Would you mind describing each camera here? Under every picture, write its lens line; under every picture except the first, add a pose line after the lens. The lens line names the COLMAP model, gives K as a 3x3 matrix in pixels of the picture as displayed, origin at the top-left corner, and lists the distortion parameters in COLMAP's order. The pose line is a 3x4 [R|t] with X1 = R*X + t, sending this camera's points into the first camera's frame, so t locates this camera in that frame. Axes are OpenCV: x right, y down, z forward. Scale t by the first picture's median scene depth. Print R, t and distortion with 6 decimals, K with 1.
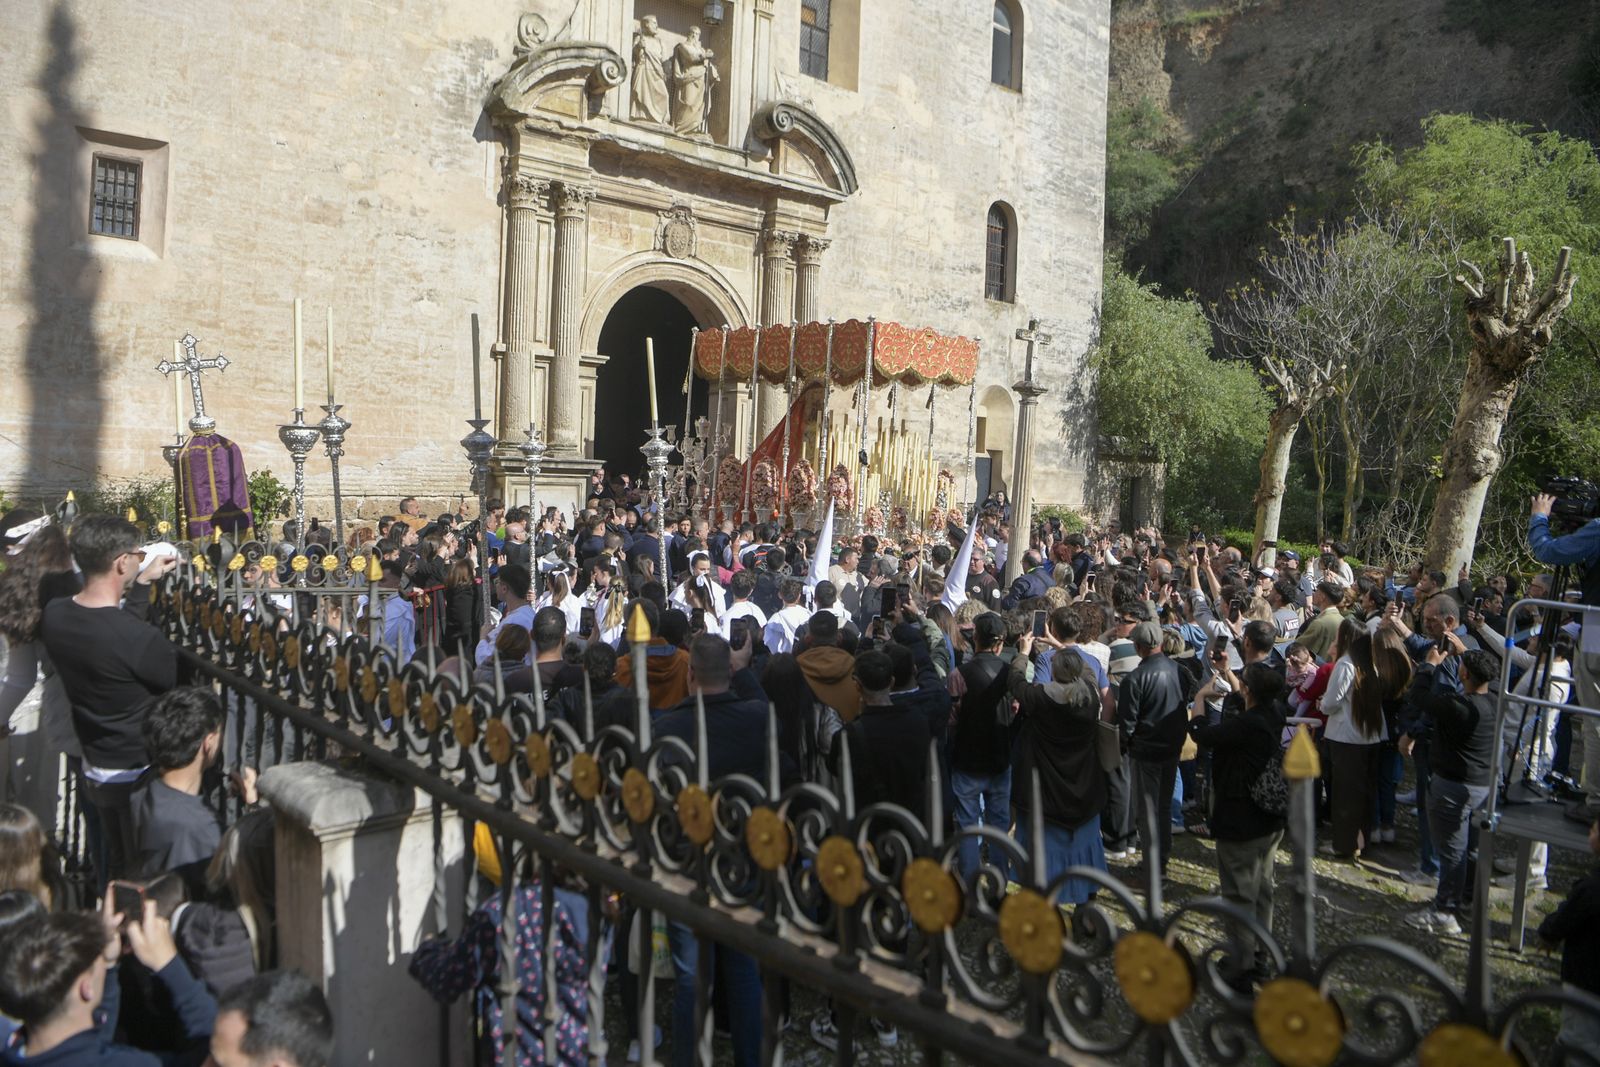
lens RADIAL K [[1103.0, 0, 794.5], [0, 1103.0, 485.4], [0, 0, 1]] dist [-0.064912, 0.009827]
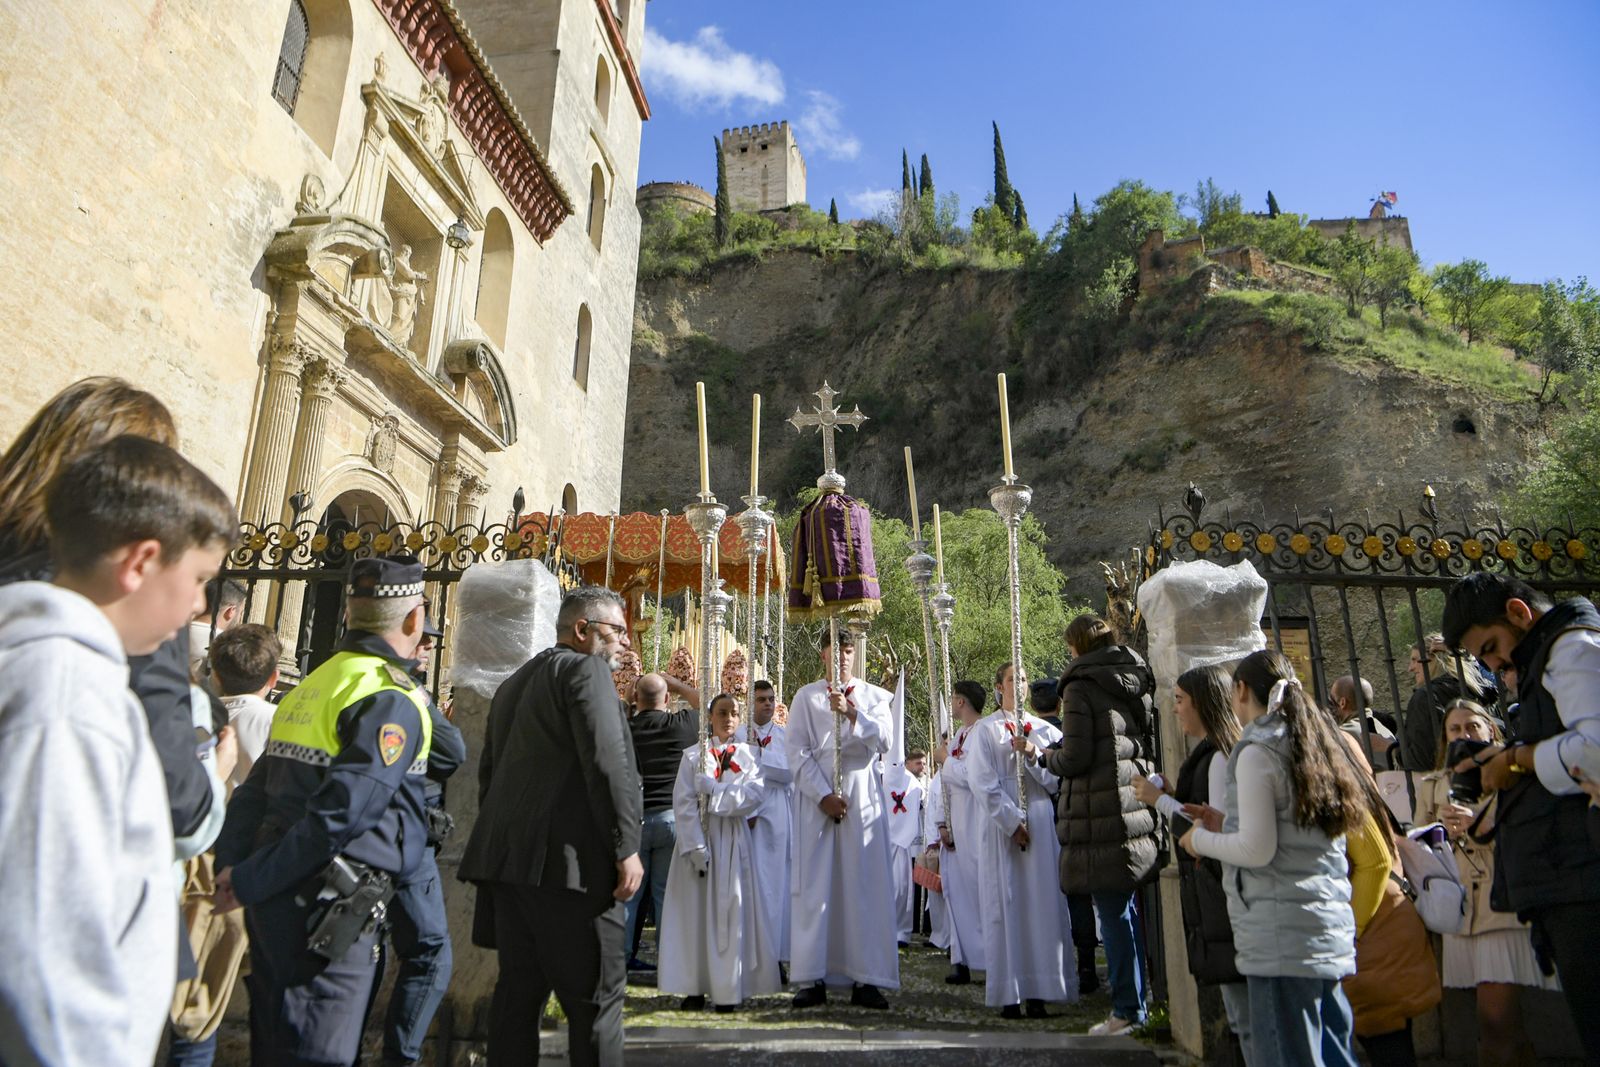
lens RADIAL K [[1103.0, 0, 794.5], [0, 1103.0, 485.4], [0, 0, 1]] dist [-0.064912, 0.009827]
pose [[0.740333, 0.185324, 0.646190, -0.486375], [0.021964, 0.954067, -0.298786, 0.091671], [-0.671882, 0.235394, 0.702257, 0.157866]]
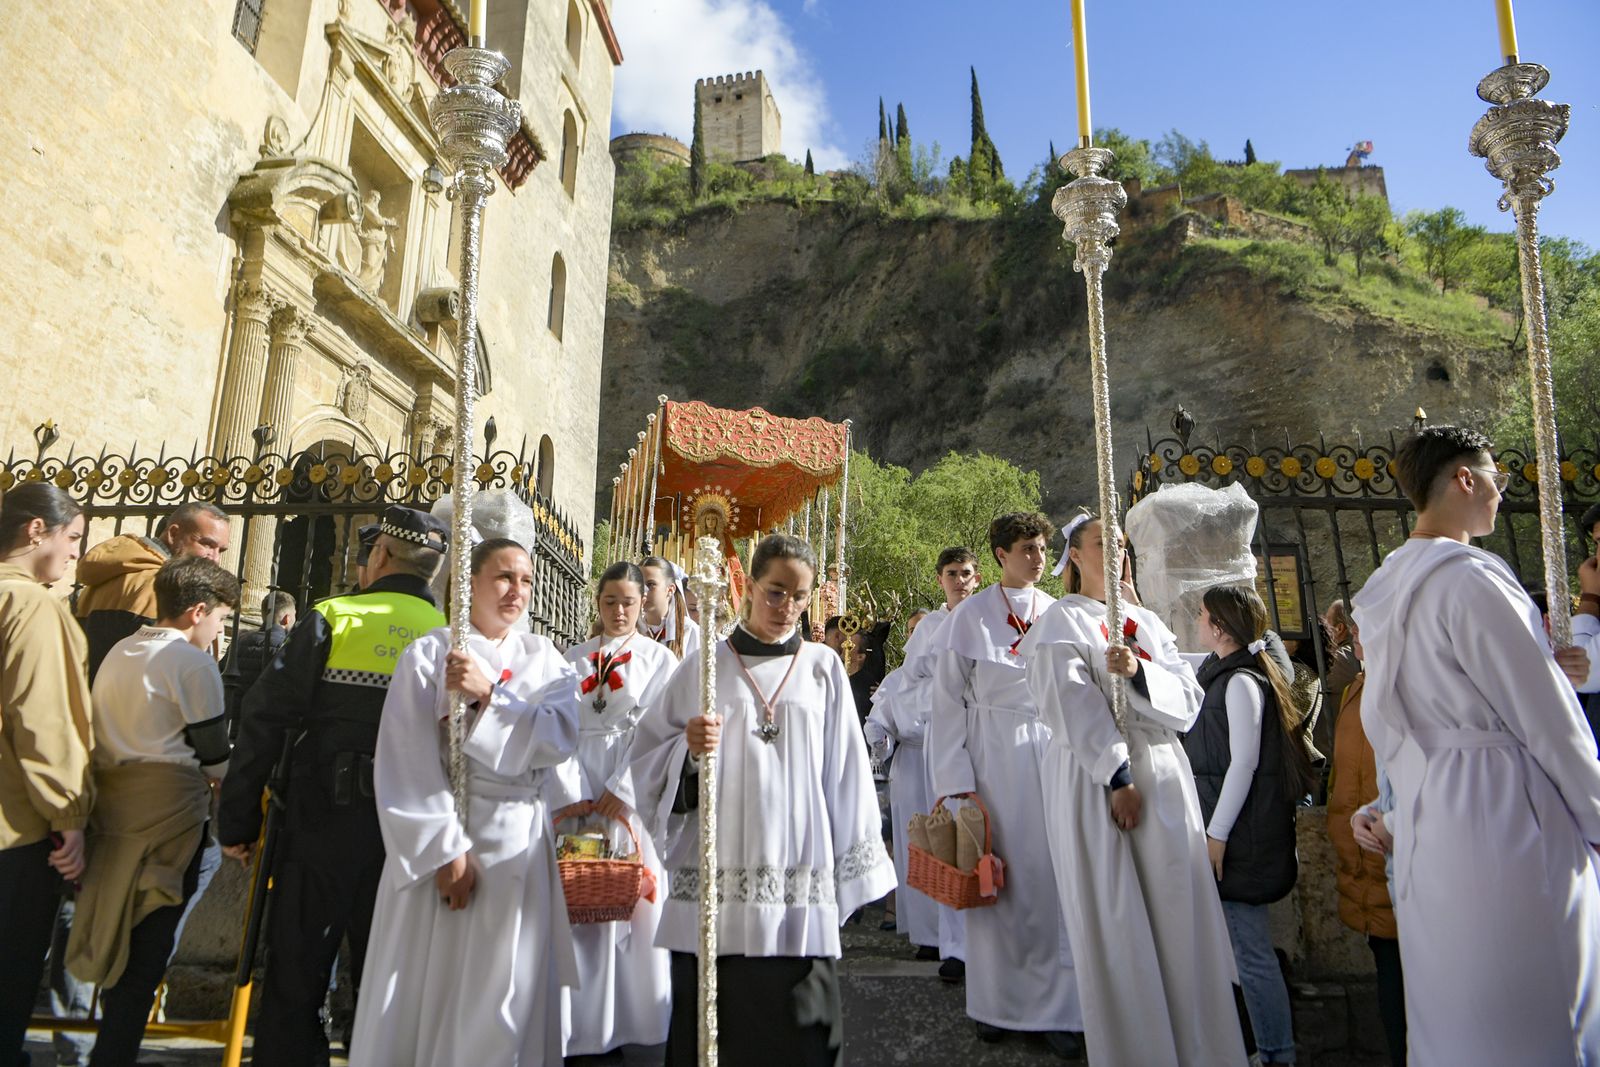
lens RADIAL K [[1101.5, 0, 795.2], [0, 1101.5, 485.0], [0, 0, 1]] dist [-0.065405, 0.010364]
pose [[0.728339, 0.151665, 0.668222, -0.480511], [0.036028, 0.965372, -0.258377, 0.096119], [-0.684270, 0.212261, 0.697654, 0.165432]]
